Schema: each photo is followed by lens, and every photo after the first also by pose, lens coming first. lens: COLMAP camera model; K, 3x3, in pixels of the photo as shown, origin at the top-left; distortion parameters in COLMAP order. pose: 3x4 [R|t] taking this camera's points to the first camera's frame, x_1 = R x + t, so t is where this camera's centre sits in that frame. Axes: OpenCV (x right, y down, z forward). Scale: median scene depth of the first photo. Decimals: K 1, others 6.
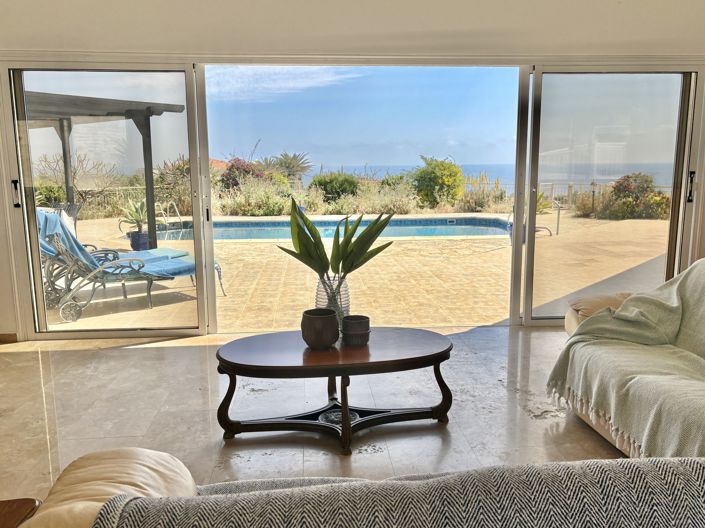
lens RADIAL K [[610.1, 0, 352.5], [0, 610.1, 264.0], [0, 0, 1]] dist [0.075960, -0.107202]
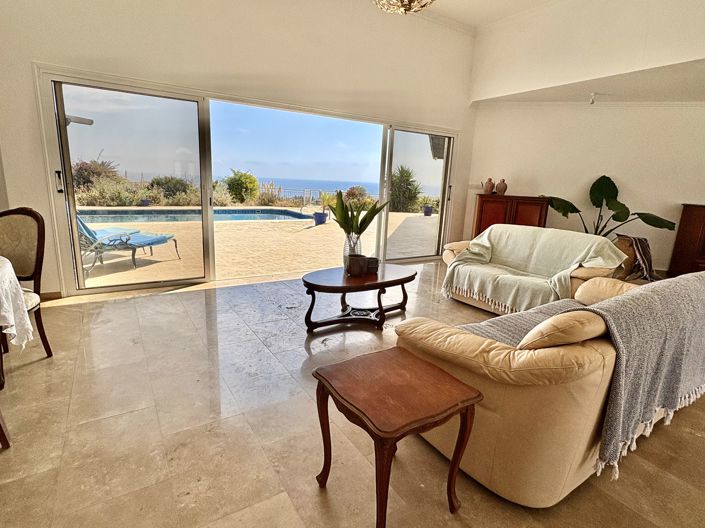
lens RADIAL K [[374.2, 0, 352.5], [0, 374.2, 264.0], [0, 0, 1]] dist [0.000183, -0.000059]
pose [[0.882836, -0.056978, 0.466213, -0.260354], [0.025845, 0.997004, 0.072908, 0.010061], [-0.468970, -0.052316, 0.881663, 0.018700]]
